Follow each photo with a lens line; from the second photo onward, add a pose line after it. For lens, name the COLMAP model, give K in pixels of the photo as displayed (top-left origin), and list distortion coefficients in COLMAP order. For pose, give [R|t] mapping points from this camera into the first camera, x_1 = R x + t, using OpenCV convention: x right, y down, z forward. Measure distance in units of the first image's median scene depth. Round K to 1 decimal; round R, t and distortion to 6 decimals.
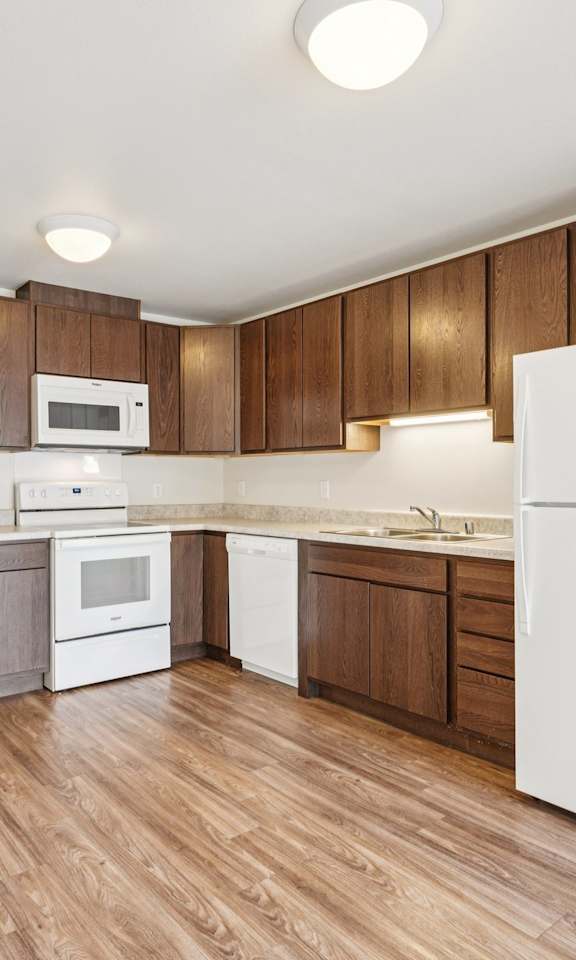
lens RADIAL K [[612.8, 0, 288.0], [0, 612.8, 480.0], [0, 0, 1]] dist [-0.001476, 0.002252]
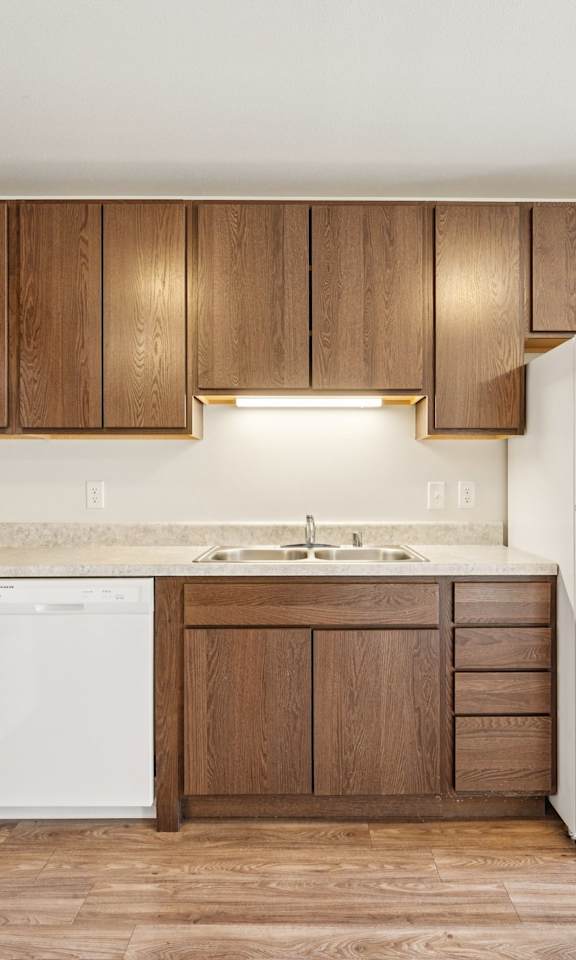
lens RADIAL K [[612.8, 0, 288.0], [0, 612.8, 480.0], [0, 0, 1]] dist [-0.001476, 0.002252]
pose [[0.662908, 0.000042, 0.748700, -0.396763], [-0.000694, 1.000000, 0.000559, -0.000577], [-0.748700, -0.000890, 0.662908, 0.555471]]
